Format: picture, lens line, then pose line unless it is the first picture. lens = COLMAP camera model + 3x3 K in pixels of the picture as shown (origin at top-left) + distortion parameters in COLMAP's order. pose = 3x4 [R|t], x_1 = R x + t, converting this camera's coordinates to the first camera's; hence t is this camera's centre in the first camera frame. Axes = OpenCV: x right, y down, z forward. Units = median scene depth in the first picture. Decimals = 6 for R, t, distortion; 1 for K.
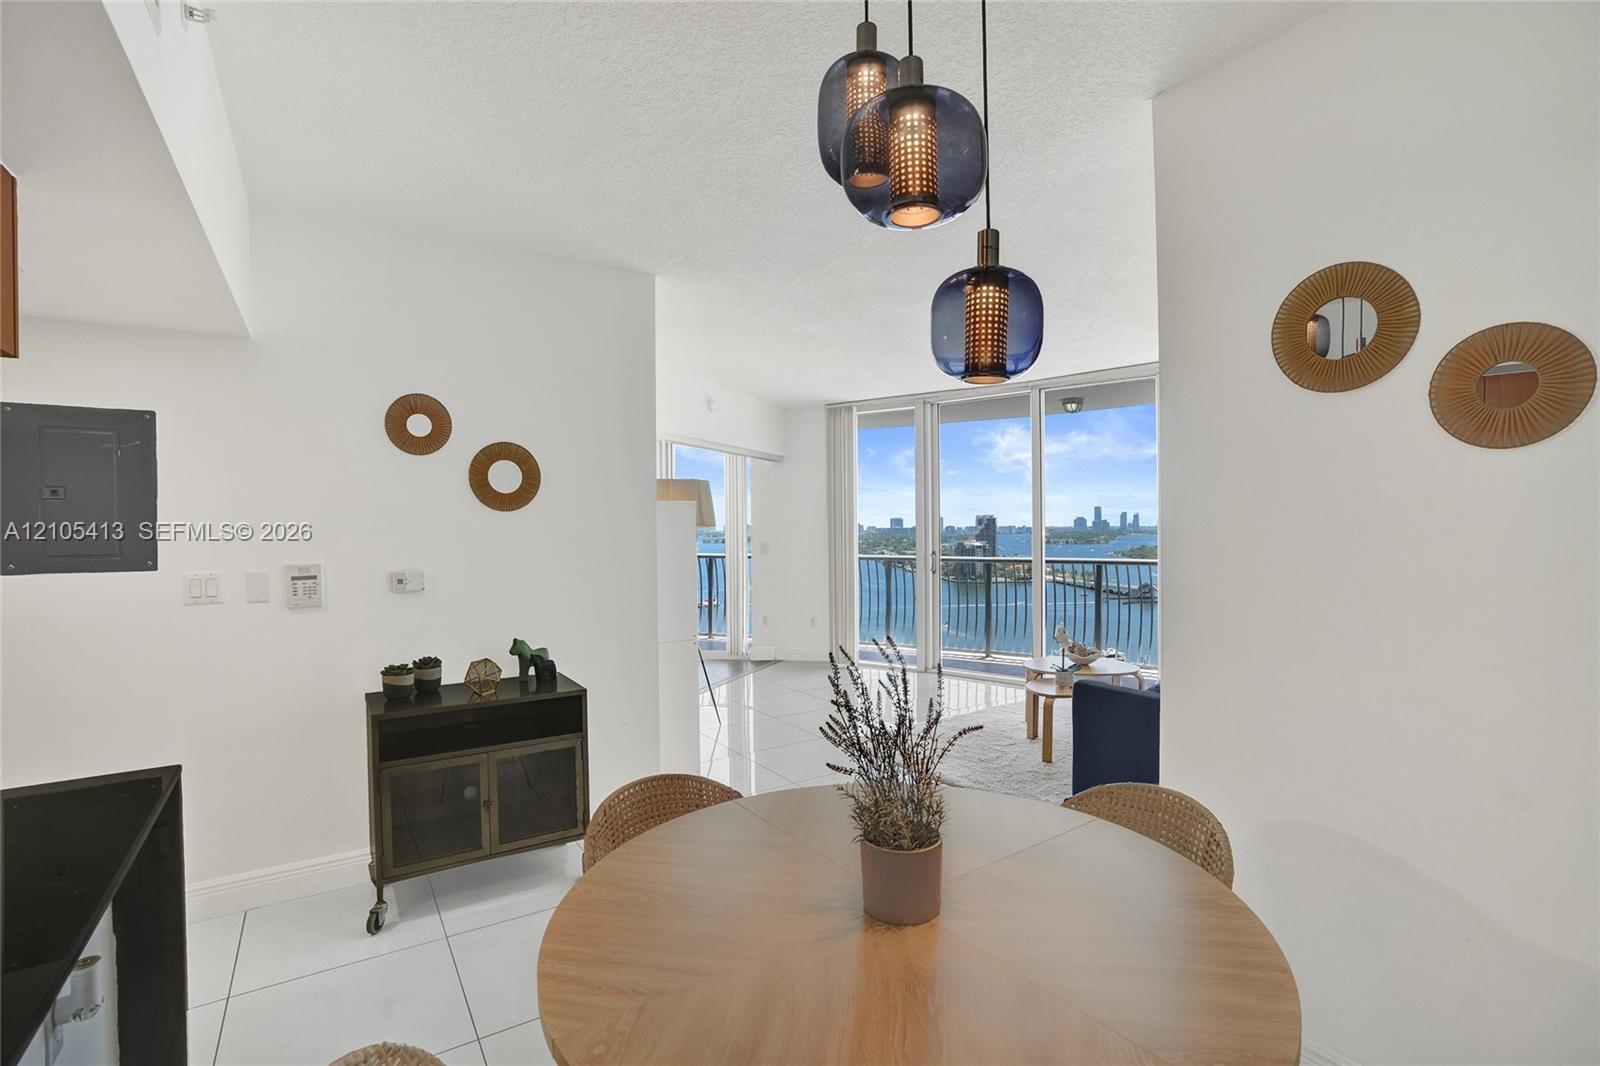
lens RADIAL K [[745.3, 0, 816.9], [0, 745.3, 536.8], [0, 0, 1]] dist [-0.063400, 0.023886]
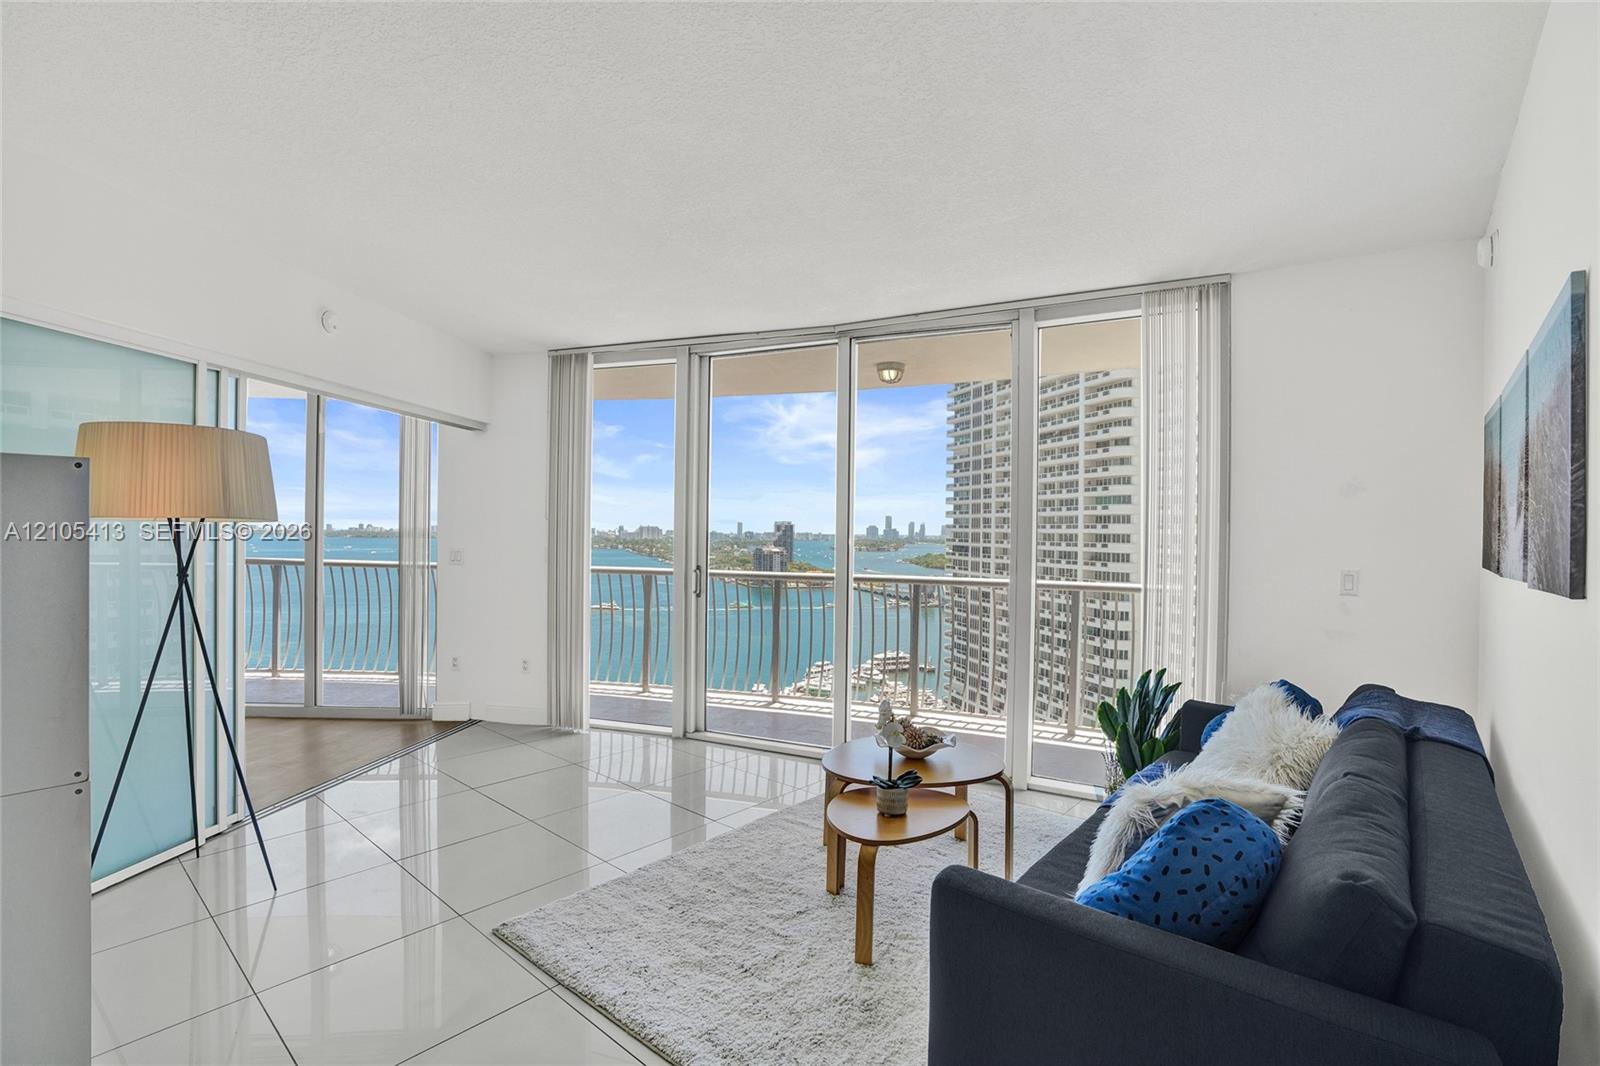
lens RADIAL K [[745.3, 0, 814.1], [0, 745.3, 540.9], [0, 0, 1]] dist [-0.063400, 0.023886]
pose [[0.965176, 0.018353, 0.260957, 0.076589], [-0.018063, 0.999831, -0.003511, -0.003467], [-0.260977, -0.001325, 0.965344, 0.287040]]
